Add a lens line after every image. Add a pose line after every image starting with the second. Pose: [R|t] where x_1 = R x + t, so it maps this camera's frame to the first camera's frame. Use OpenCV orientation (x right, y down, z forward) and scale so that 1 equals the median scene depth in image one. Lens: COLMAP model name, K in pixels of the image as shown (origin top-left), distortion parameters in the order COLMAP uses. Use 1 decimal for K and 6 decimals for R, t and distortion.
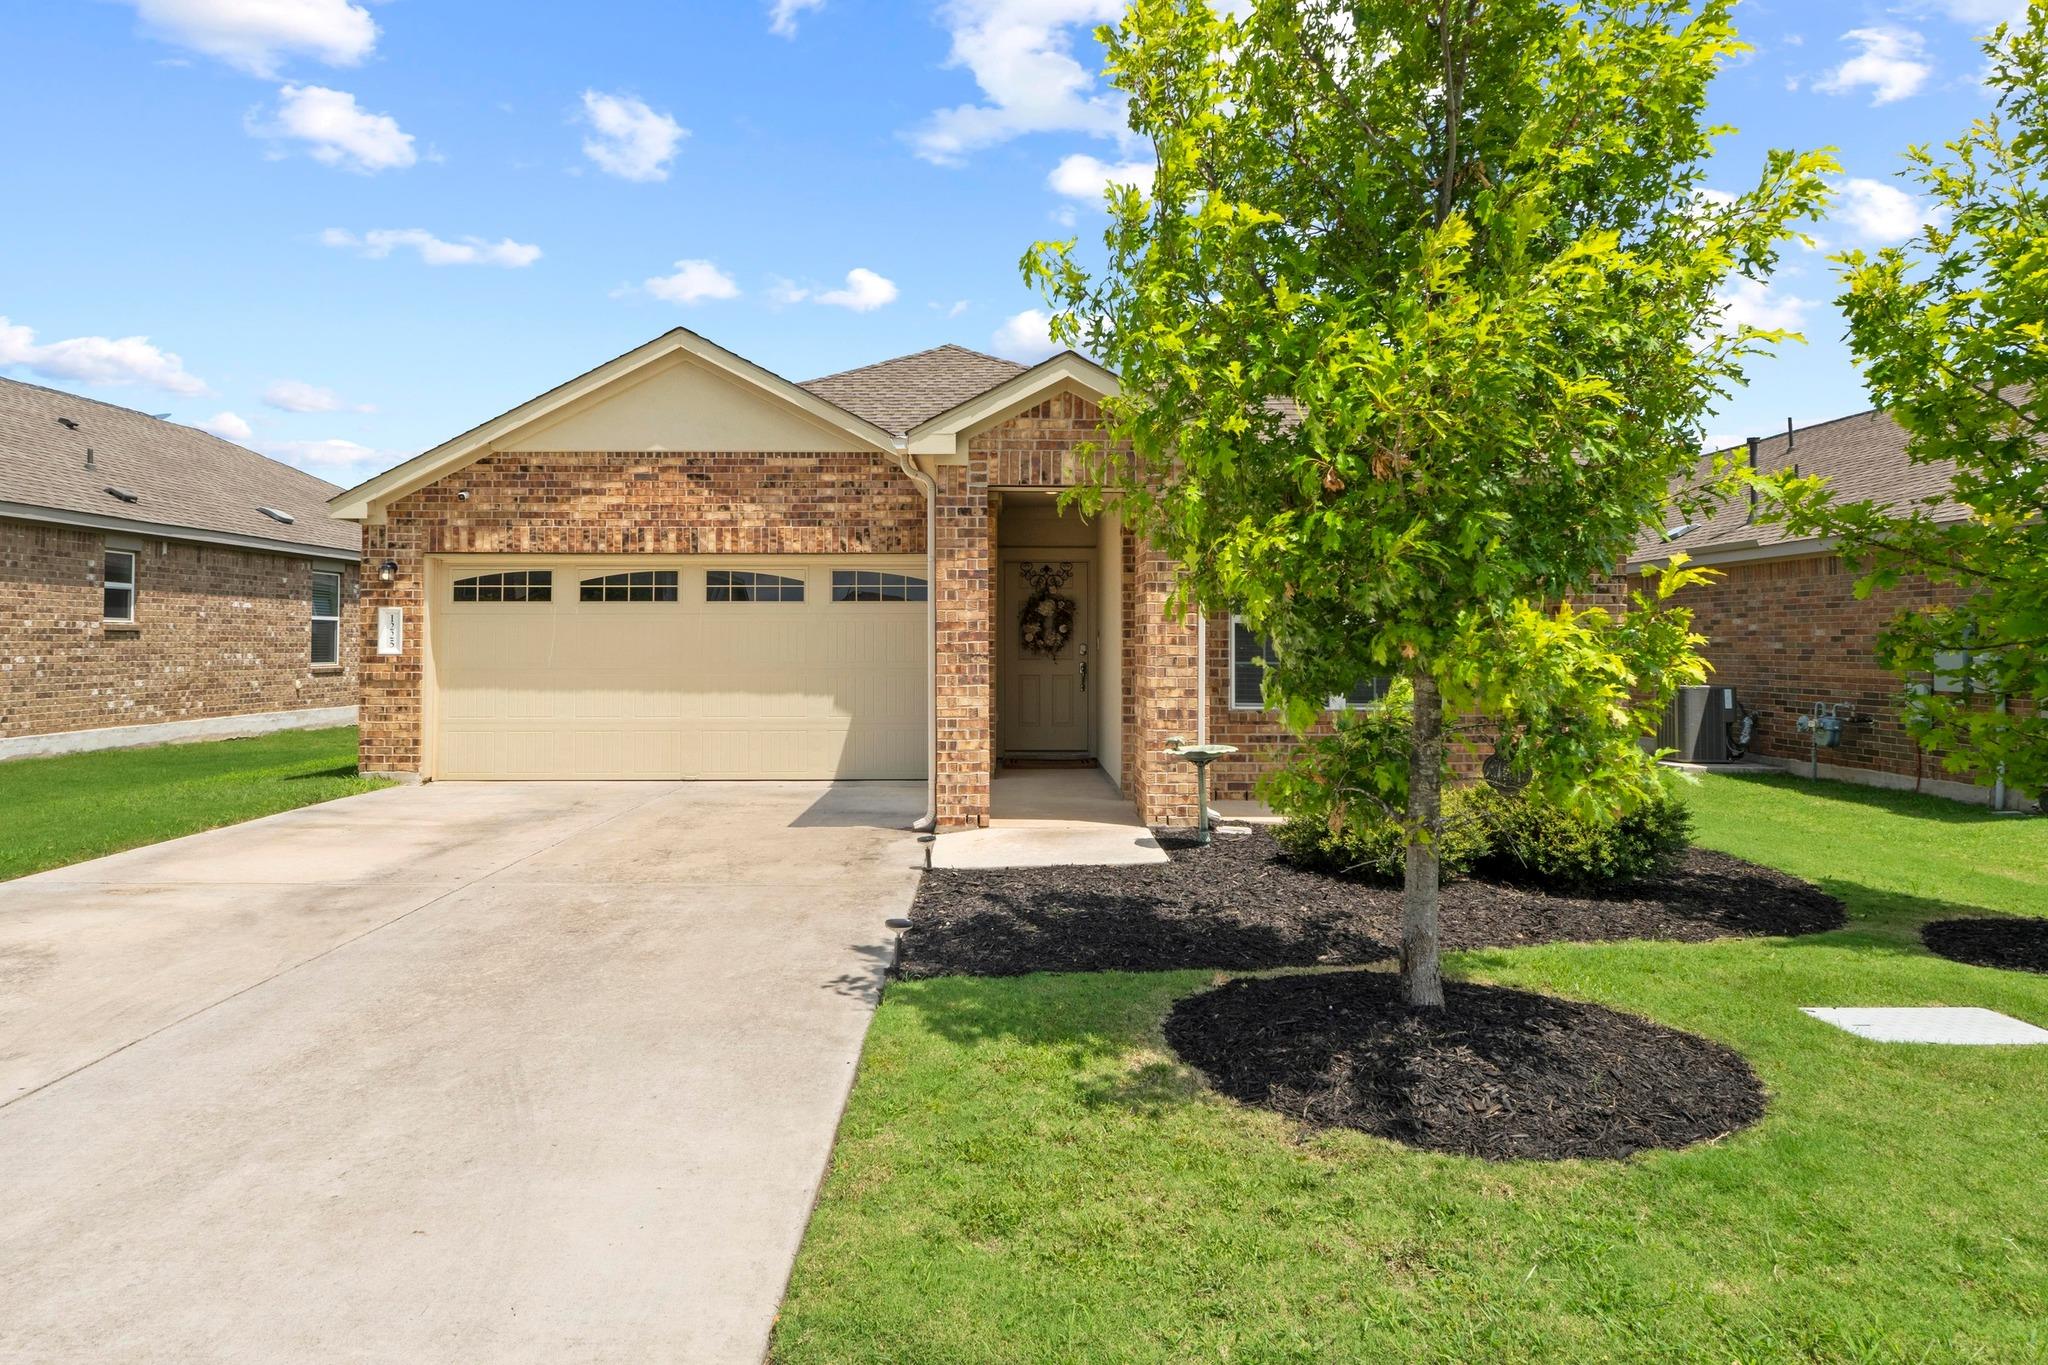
lens RADIAL K [[1185.8, 0, 1027.9], [0, 1185.8, 598.6], [0, 0, 1]] dist [0.001034, 0.000635]
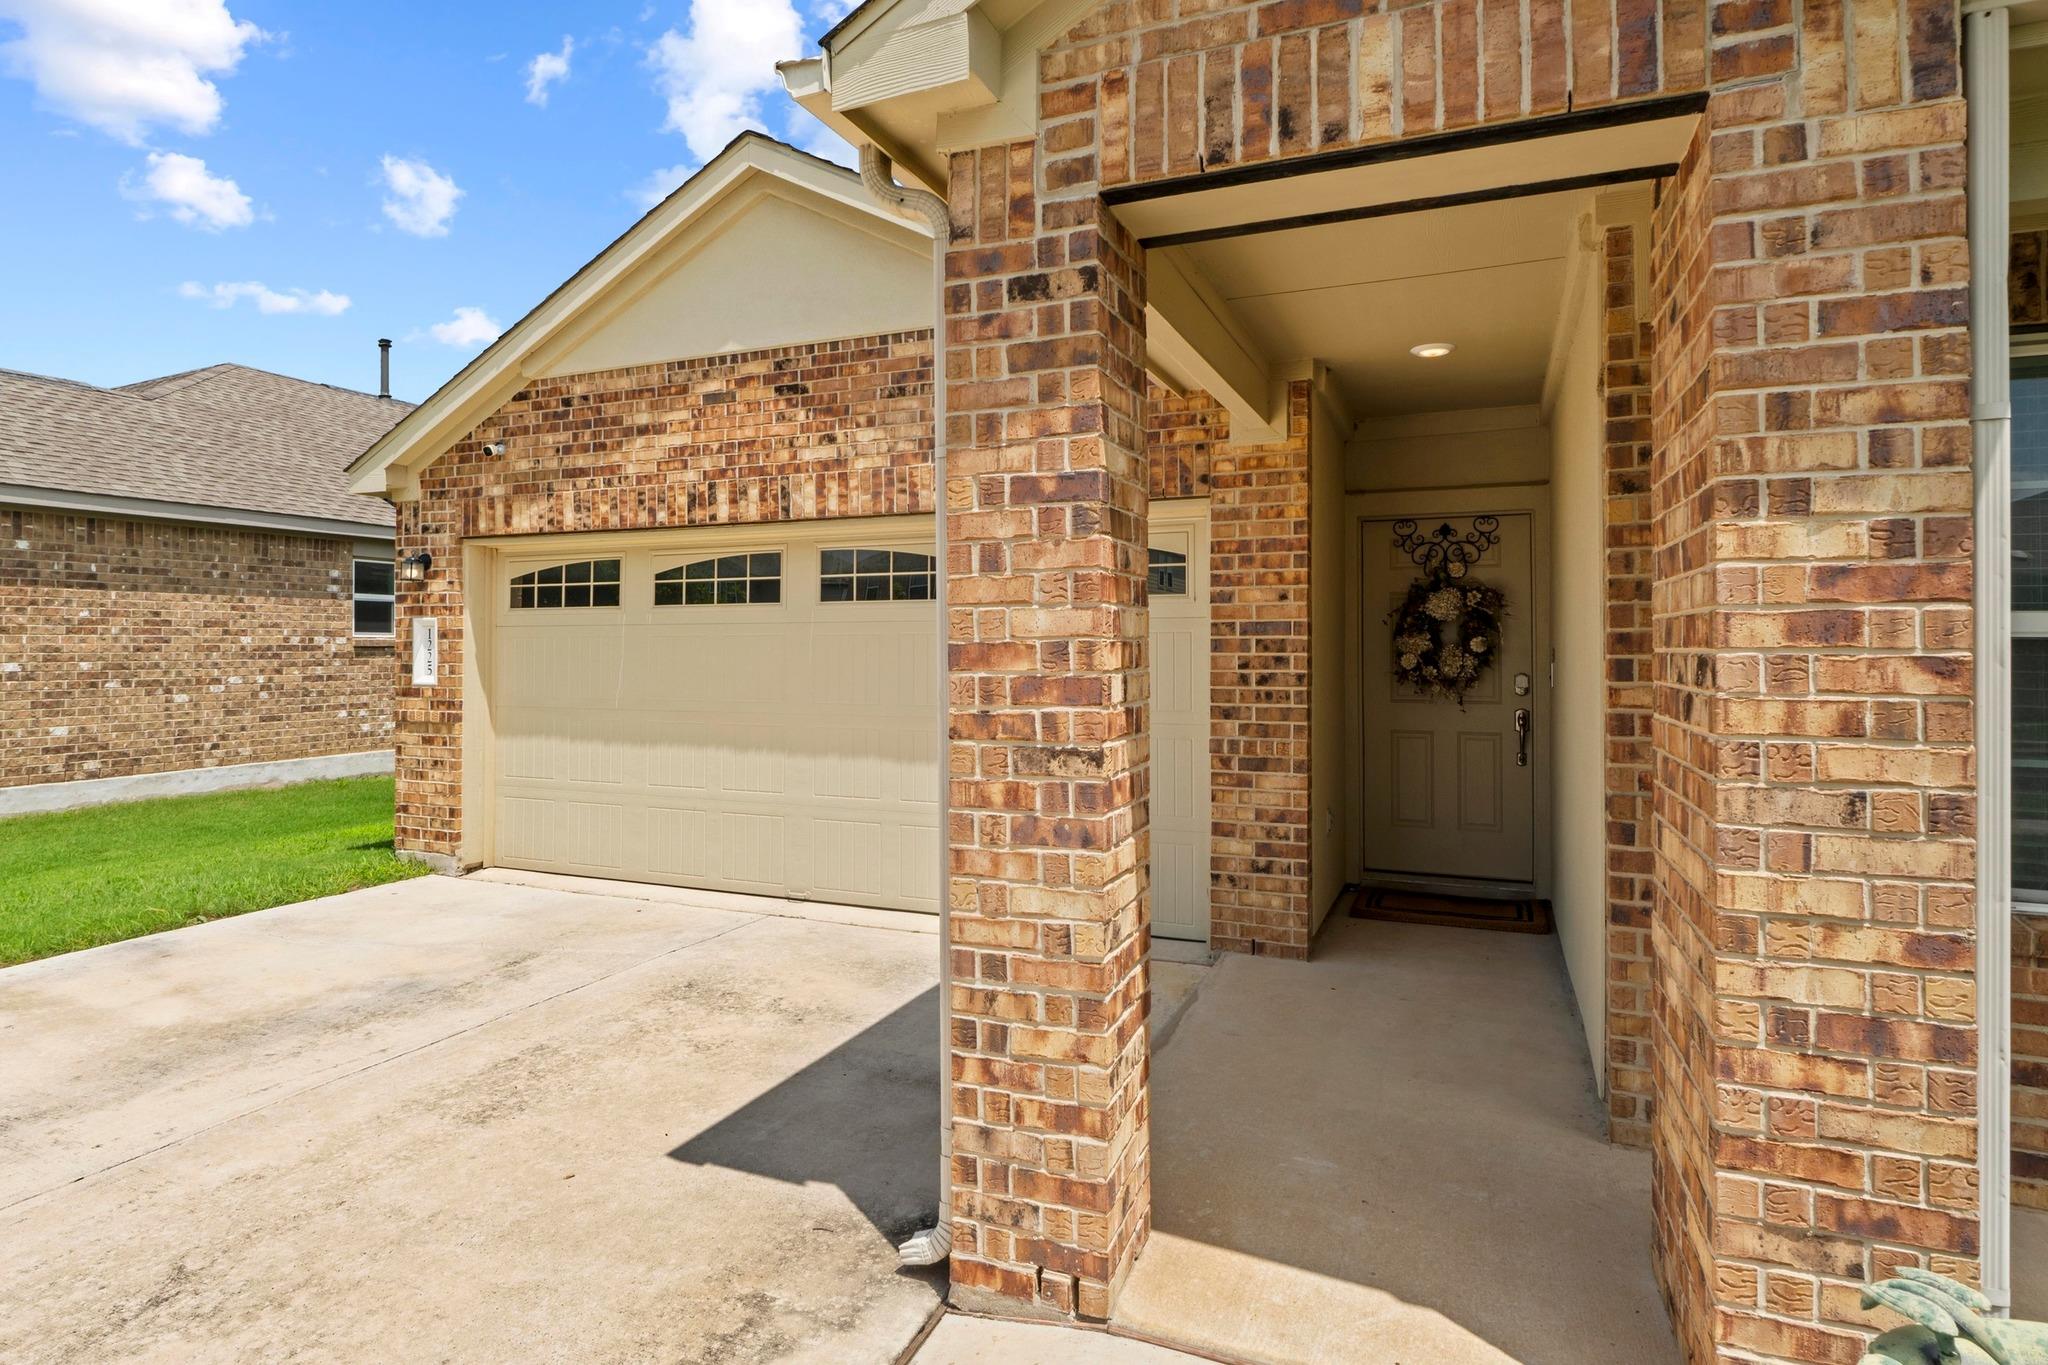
lens RADIAL K [[1103.7, 0, 1018.9], [0, 1103.7, 634.2], [0, 0, 1]] dist [-0.004592, -0.000389]
pose [[0.915614, -0.005490, -0.402022, 0.044349], [0.015982, 0.999613, 0.022750, 0.007795], [0.401742, -0.027256, 0.915347, 0.543659]]
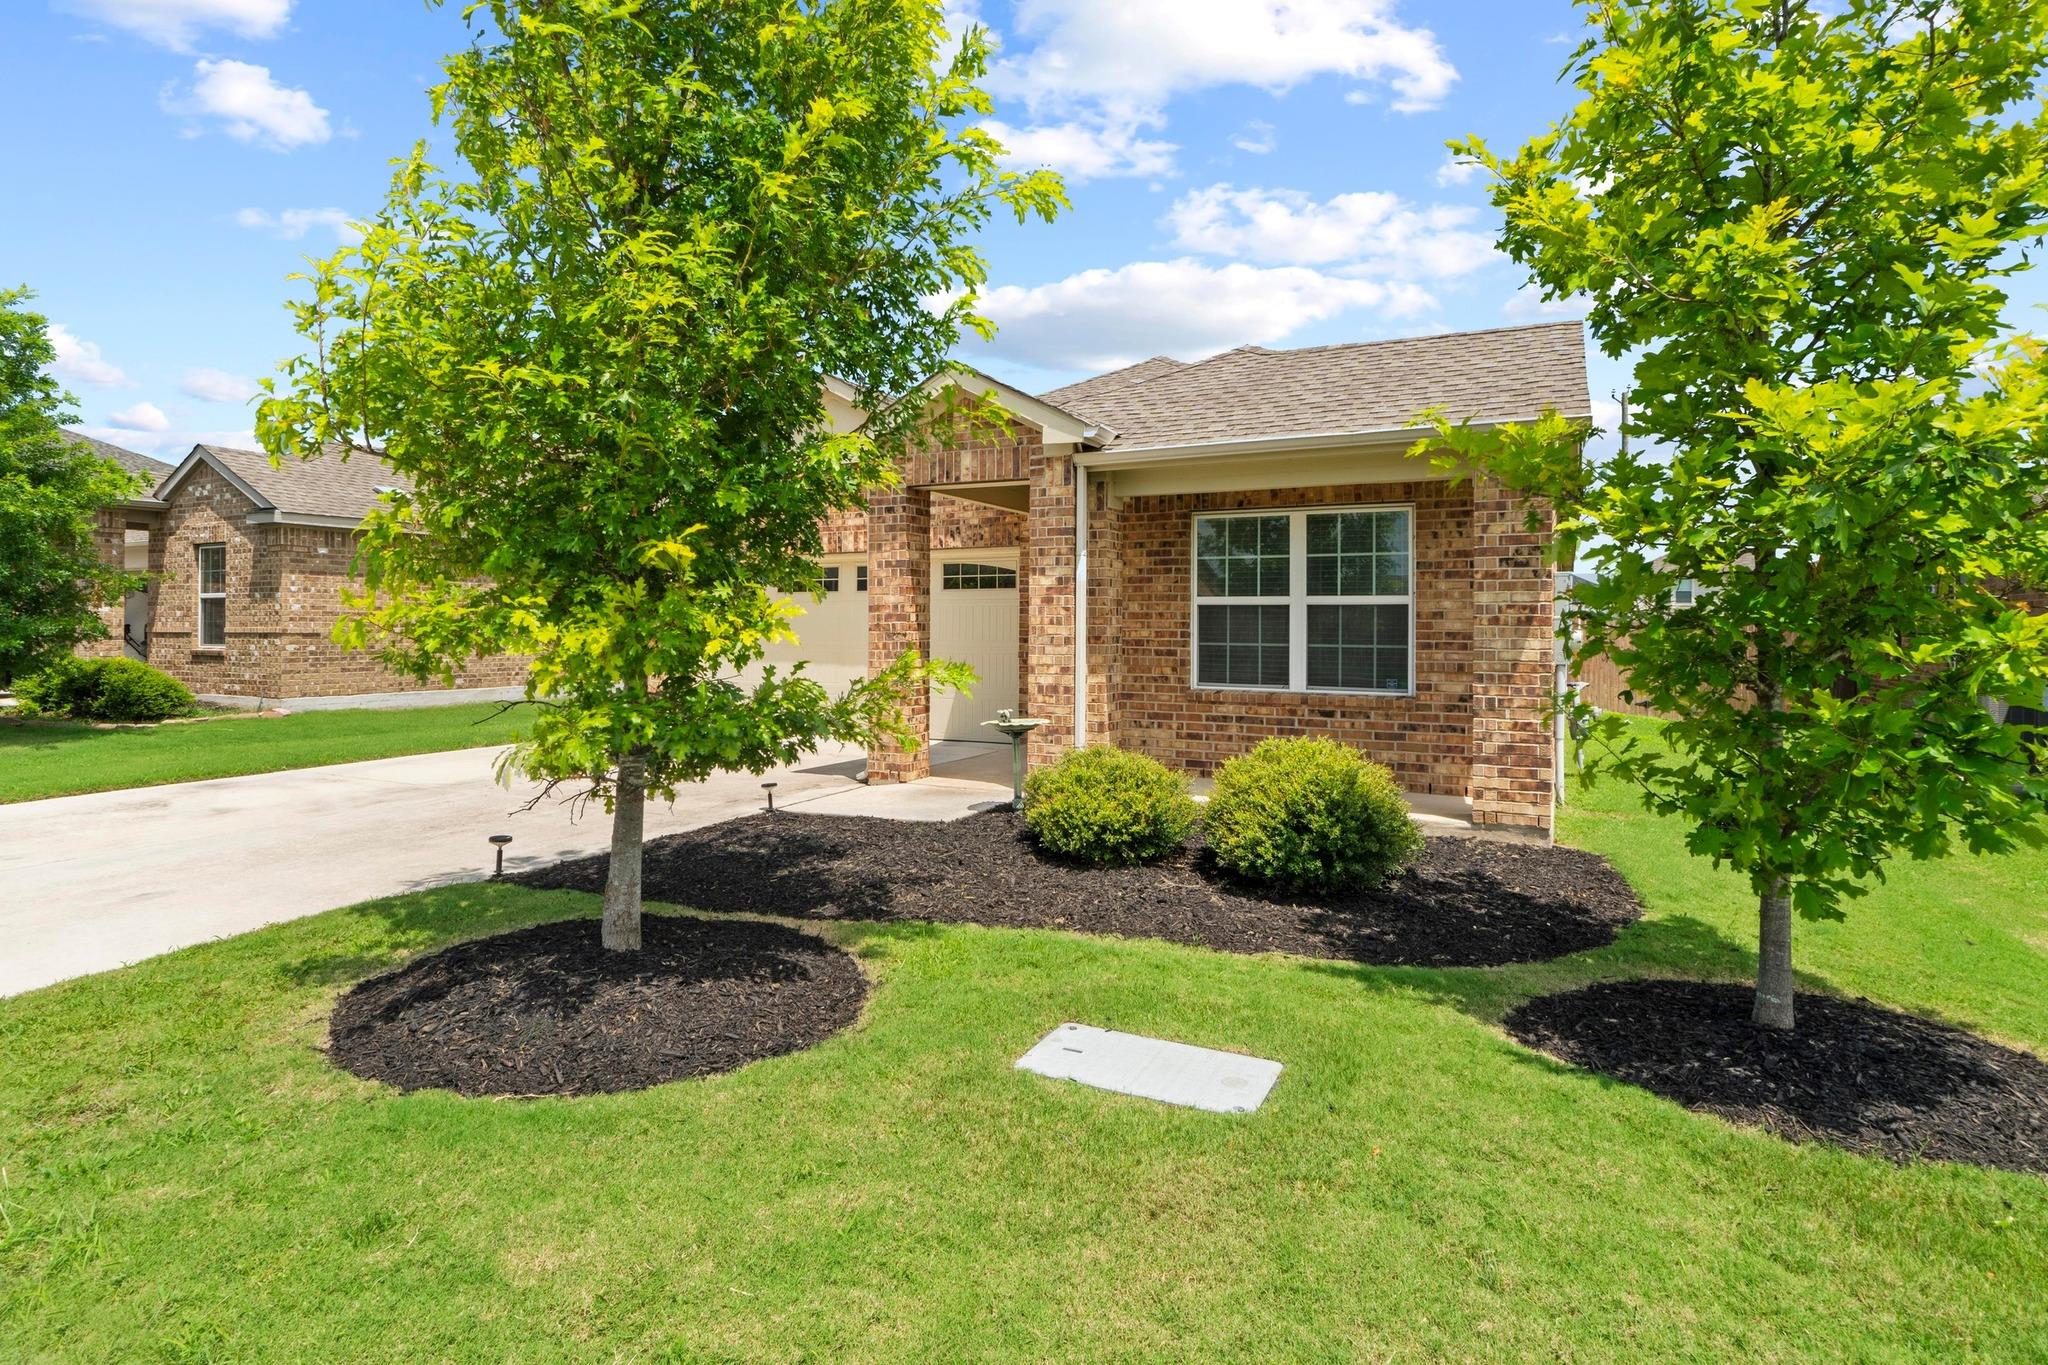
lens RADIAL K [[1039.4, 0, 1025.8], [0, 1039.4, 600.0], [0, 0, 1]] dist [-0.000512, -0.000092]
pose [[0.888828, -0.009959, -0.458134, 0.393980], [0.014595, 0.999872, 0.006580, 0.007383], [0.458009, -0.012535, 0.888859, 0.115176]]
